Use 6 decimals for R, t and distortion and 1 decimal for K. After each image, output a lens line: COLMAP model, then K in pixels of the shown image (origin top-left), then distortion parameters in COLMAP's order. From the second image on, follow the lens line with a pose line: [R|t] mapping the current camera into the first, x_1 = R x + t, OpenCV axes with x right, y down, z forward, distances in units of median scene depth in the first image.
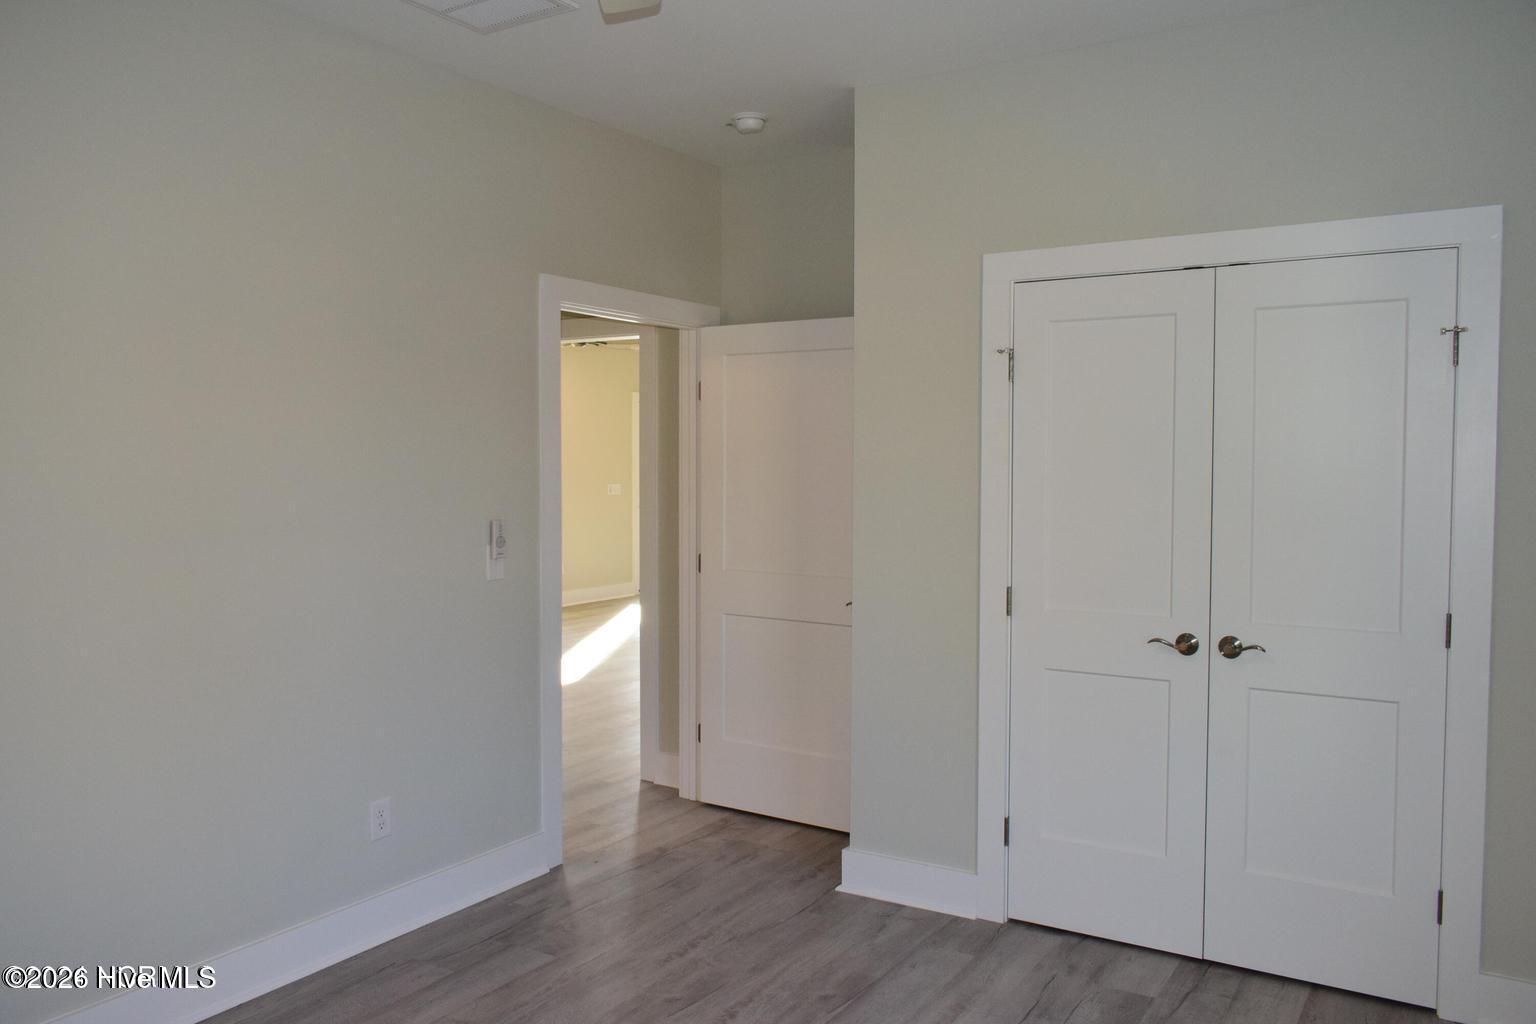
lens RADIAL K [[1195.2, 0, 772.7], [0, 1195.2, 513.7], [0, 0, 1]] dist [-0.011581, 0.009618]
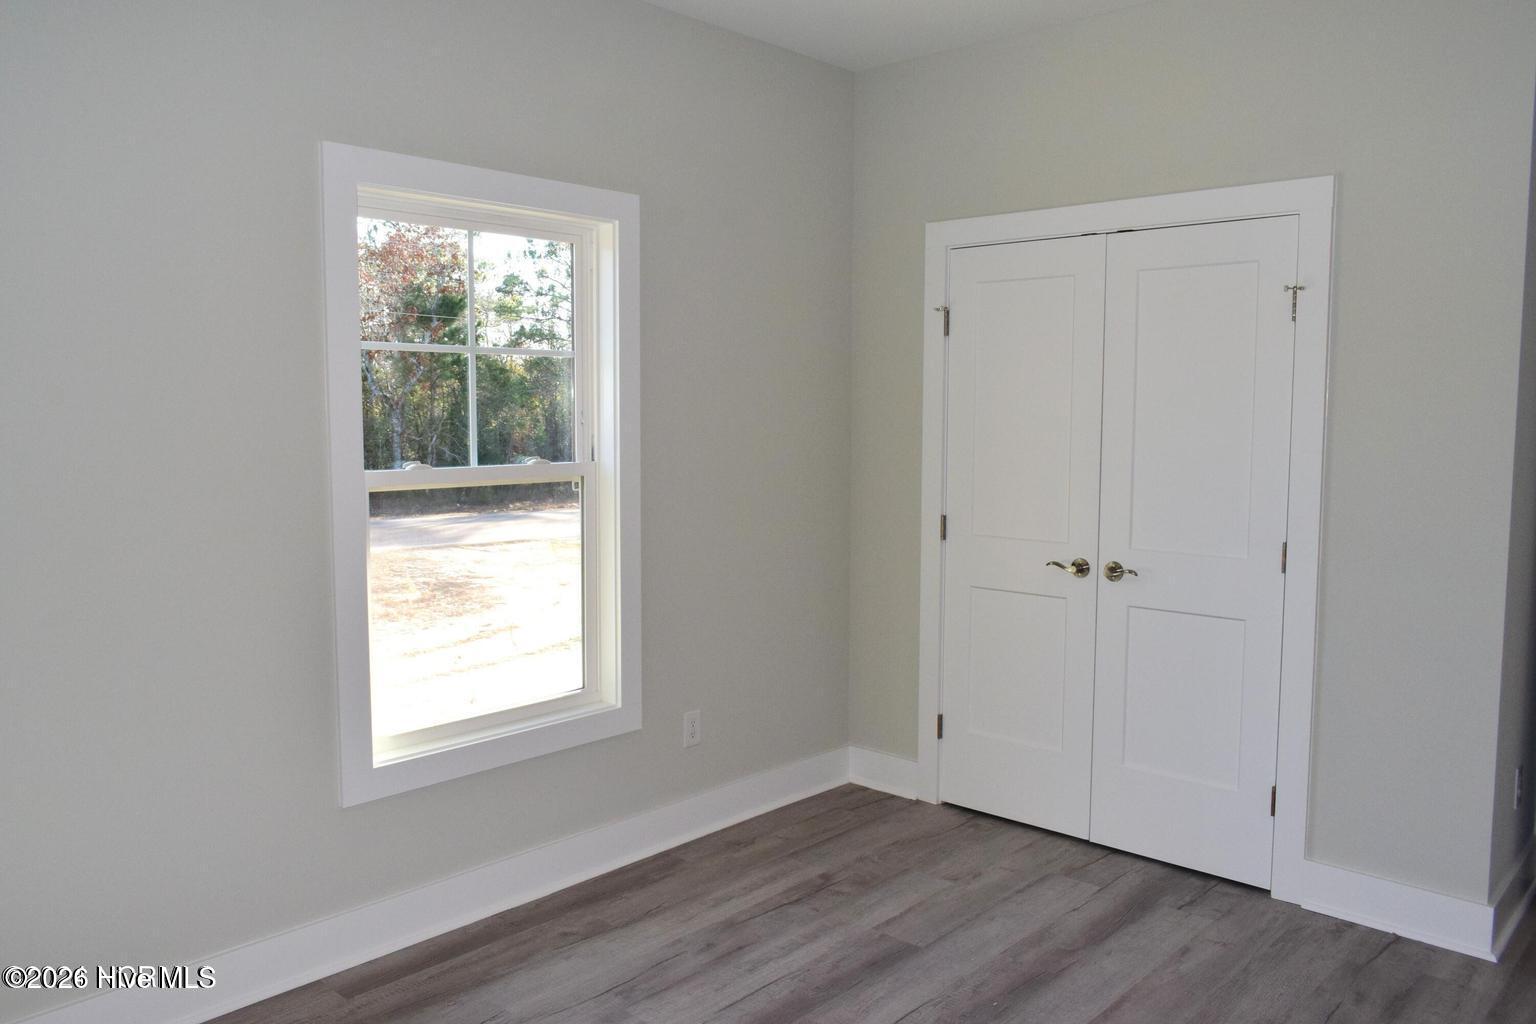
lens RADIAL K [[1197.4, 0, 766.8], [0, 1197.4, 503.3], [0, 0, 1]] dist [-0.028149, 0.000849]
pose [[0.980140, 0.017460, -0.197535, 0.260894], [-0.010094, 0.999218, 0.038233, 0.007794], [0.198048, -0.035480, 0.979550, -0.163018]]
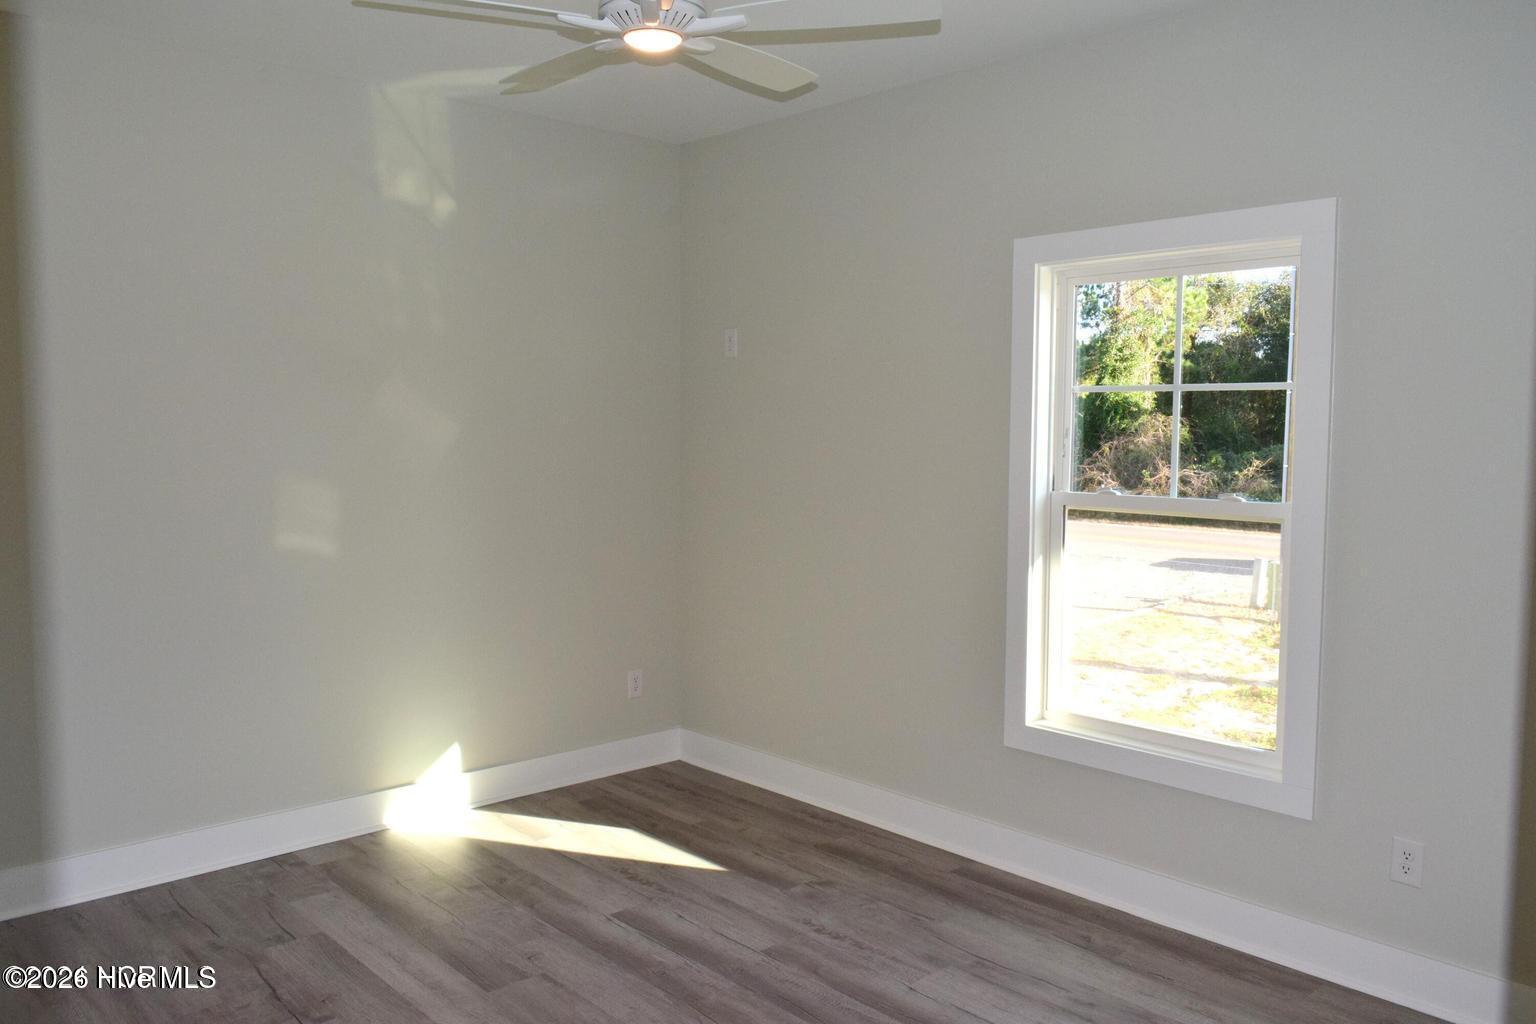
lens RADIAL K [[1197.4, 0, 769.3], [0, 1197.4, 518.6], [0, 0, 1]] dist [-0.028149, 0.000849]
pose [[-0.312127, 0.071728, -0.947329, 1.200632], [-0.044093, 0.994978, 0.089863, -0.062492], [0.949017, 0.069820, -0.307397, 1.116719]]
